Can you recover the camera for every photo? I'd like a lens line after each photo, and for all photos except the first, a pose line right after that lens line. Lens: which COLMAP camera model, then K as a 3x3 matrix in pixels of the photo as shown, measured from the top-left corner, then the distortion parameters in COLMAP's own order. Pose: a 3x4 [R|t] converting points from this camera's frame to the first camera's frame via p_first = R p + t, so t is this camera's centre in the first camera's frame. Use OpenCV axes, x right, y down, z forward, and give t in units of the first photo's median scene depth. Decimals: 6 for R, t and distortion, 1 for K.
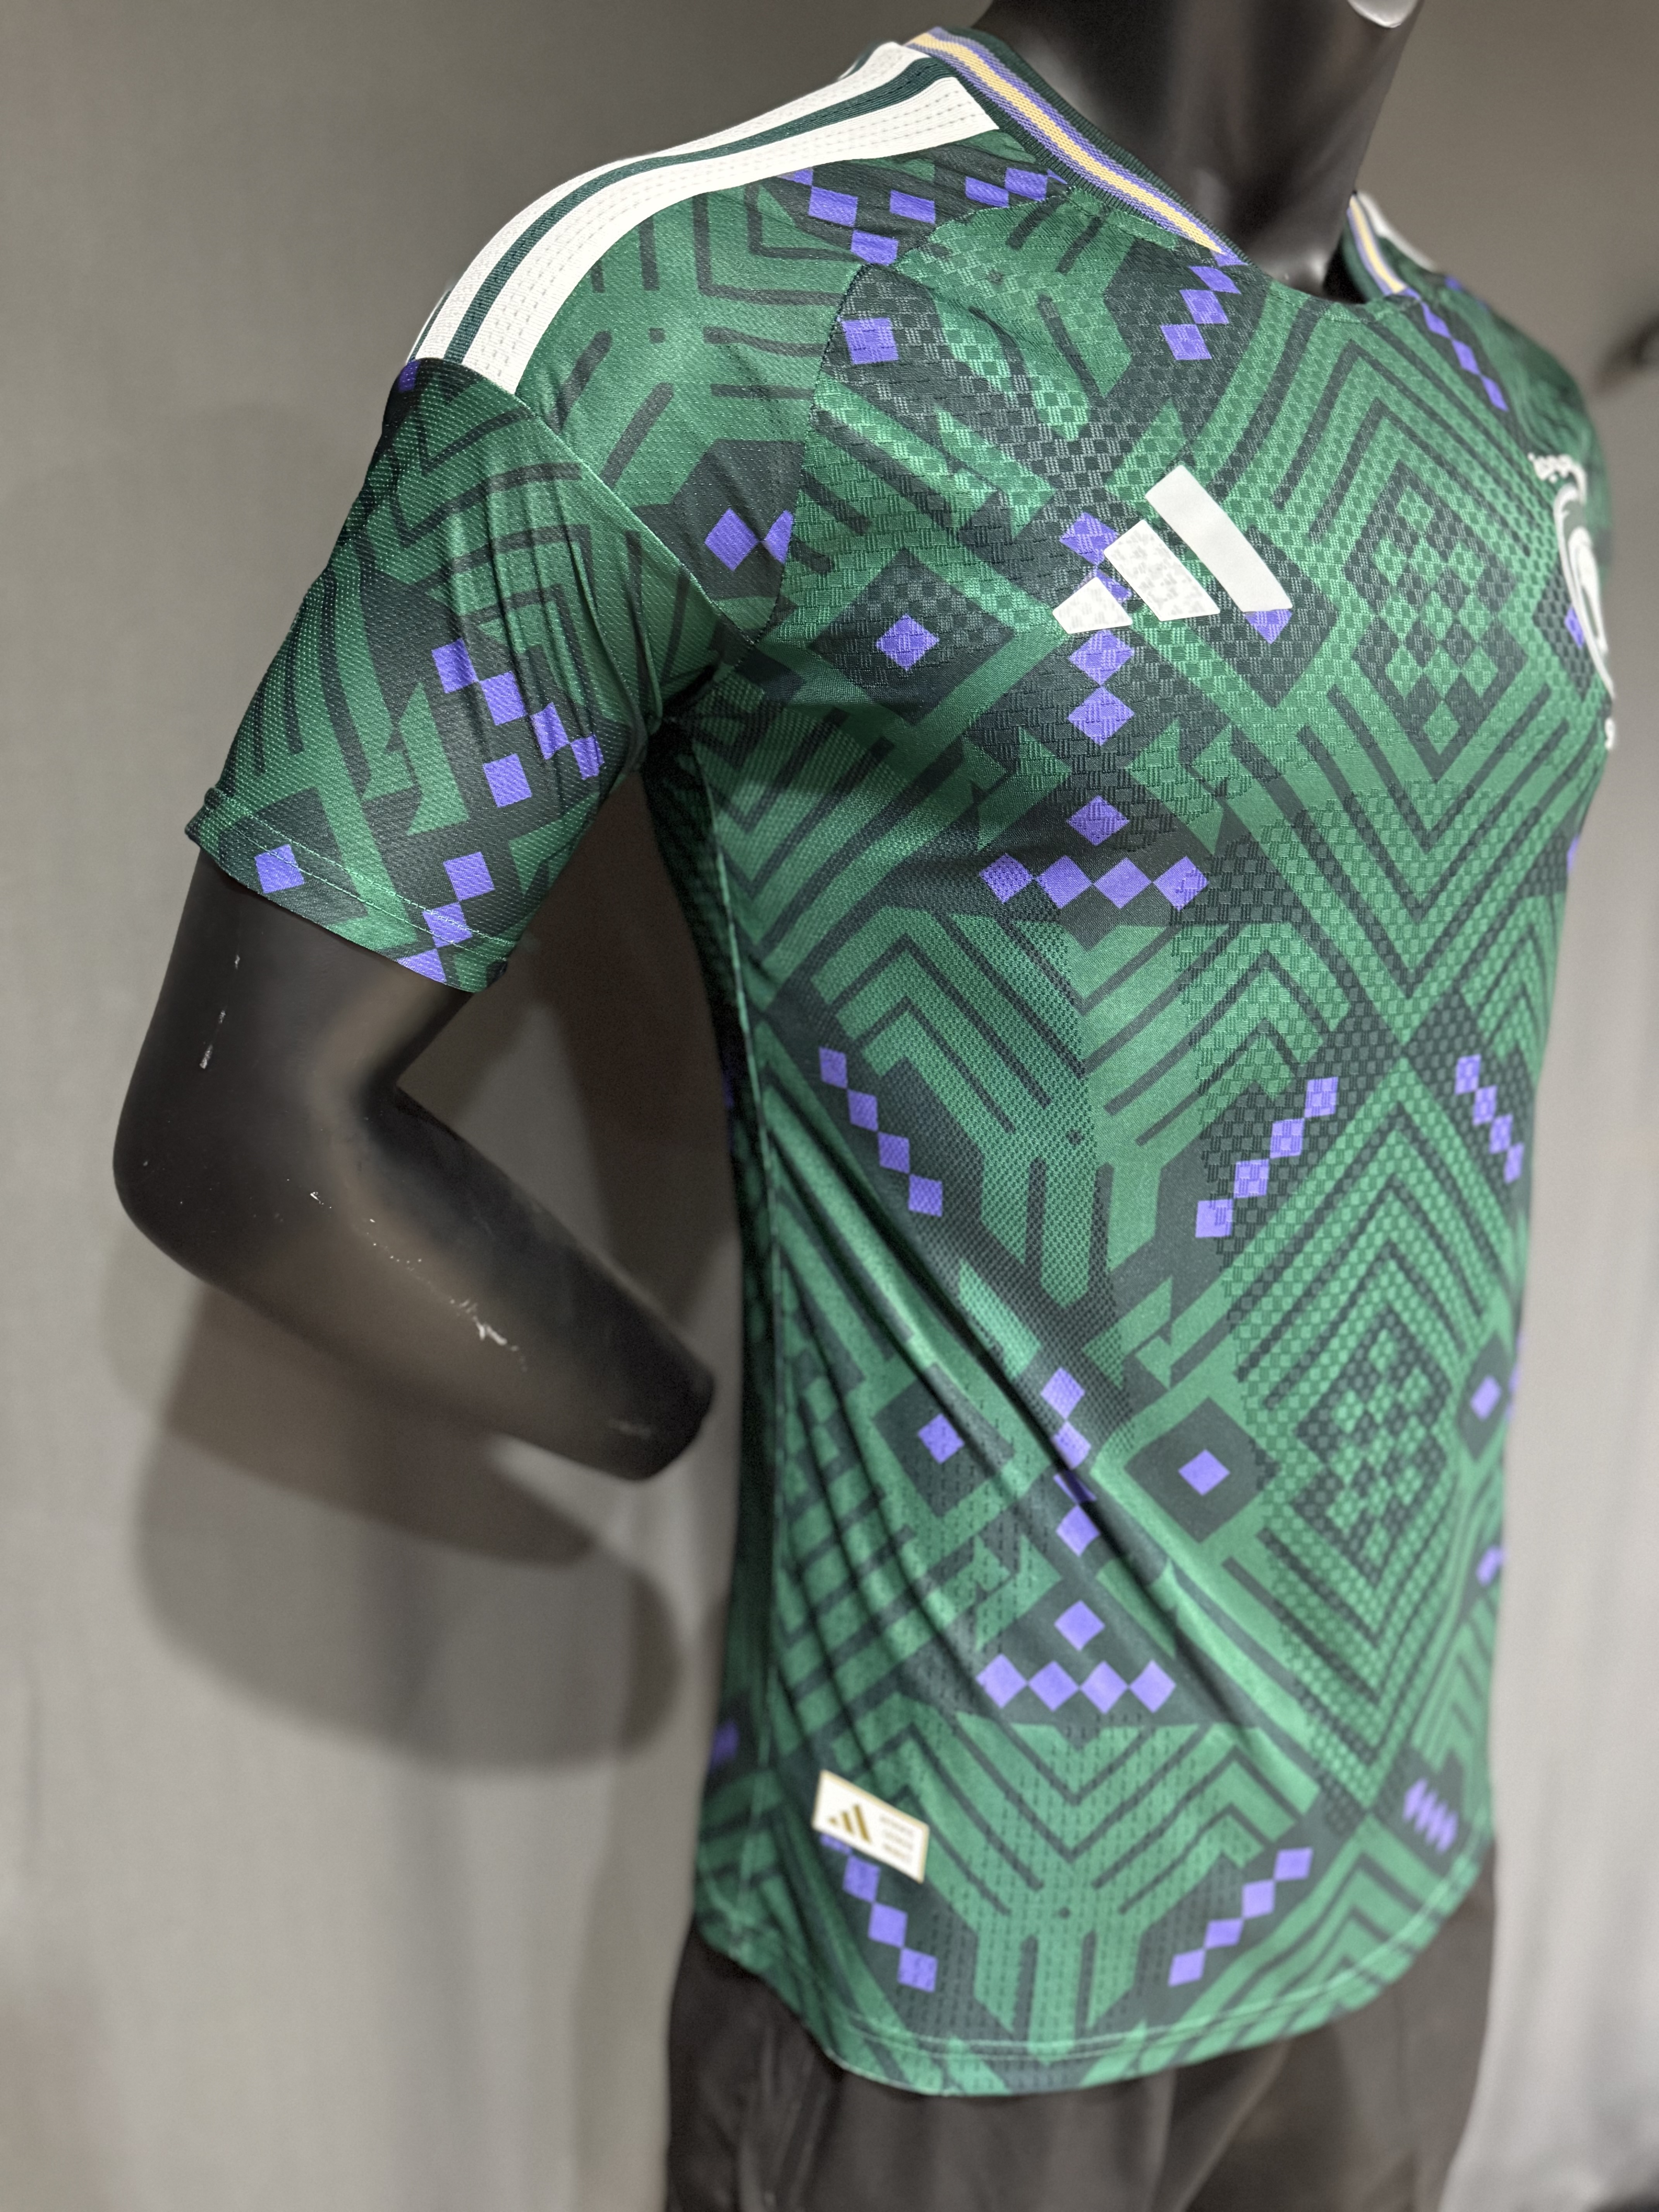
lens RADIAL K [[1550.9, 0, 829.5], [0, 1550.9, 1106.0], [0, 0, 1]] dist [0.121595, -0.342400]
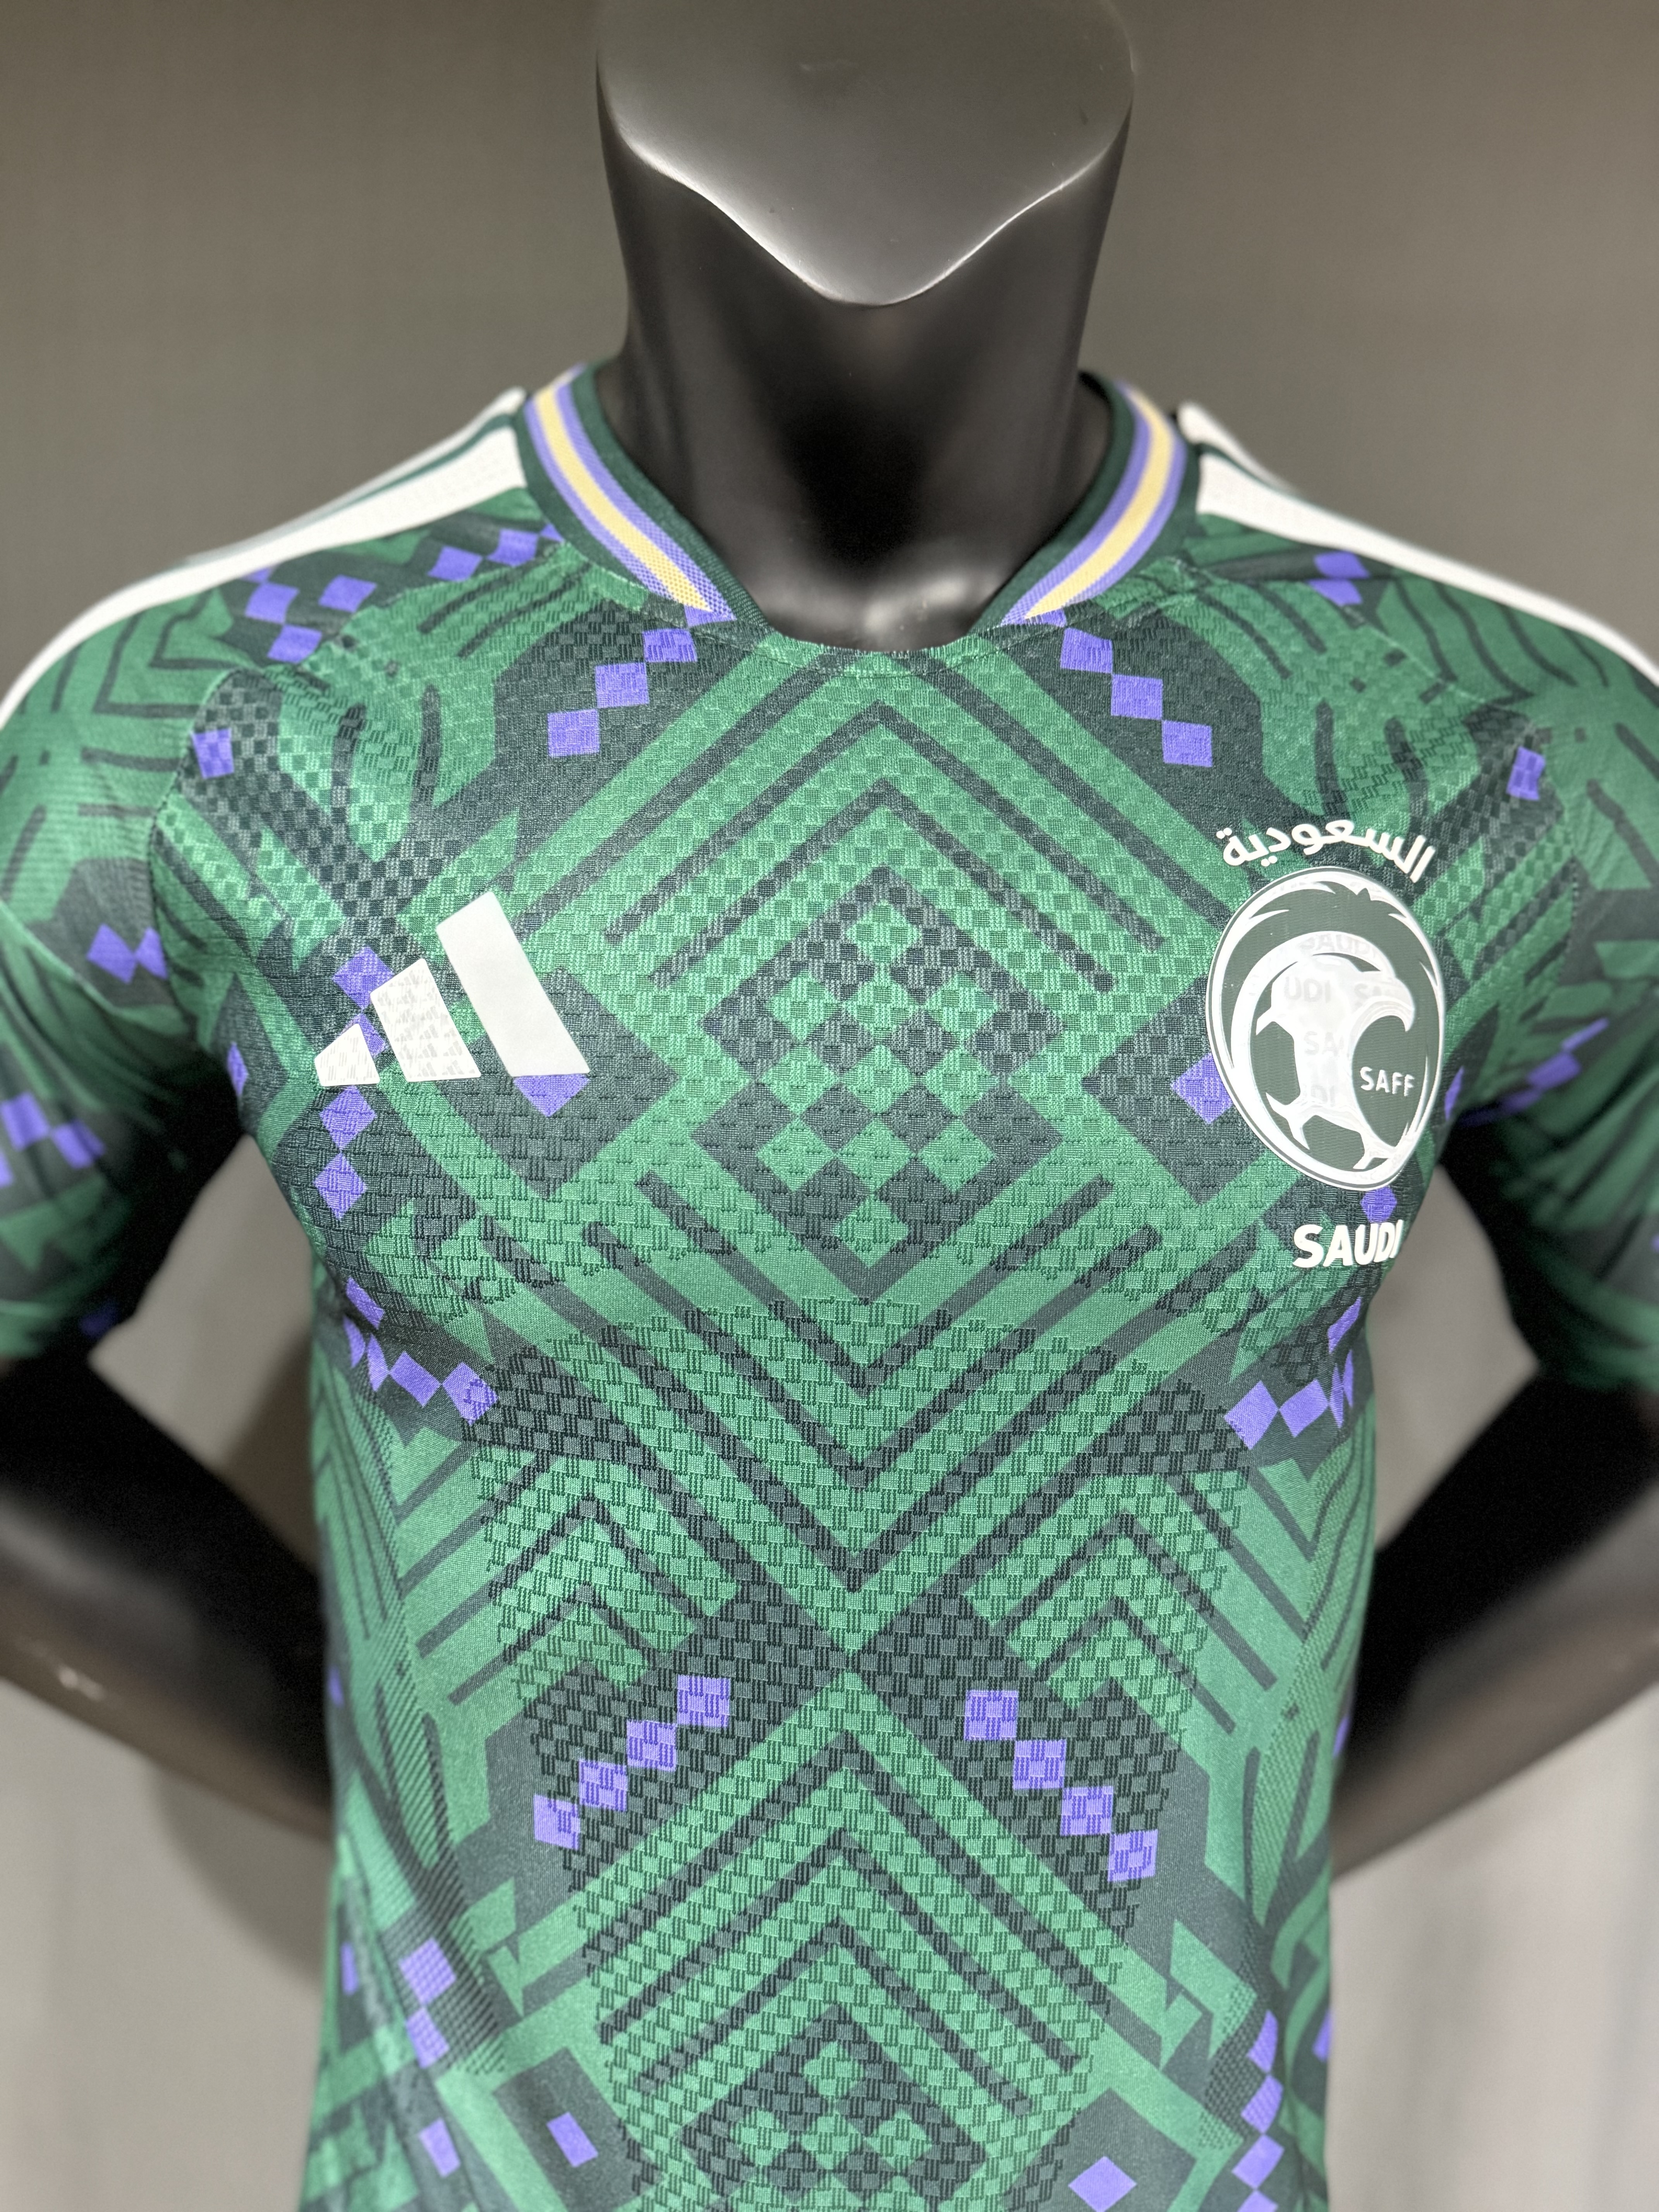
lens RADIAL K [[1550.9, 0, 829.5], [0, 1550.9, 1106.0], [0, 0, 1]] dist [0.121595, -0.342400]
pose [[0.857552, 0.097619, -0.505049, 0.733814], [-0.154339, 0.985421, -0.071593, -0.245641], [0.490697, 0.139344, 0.860116, 0.370291]]
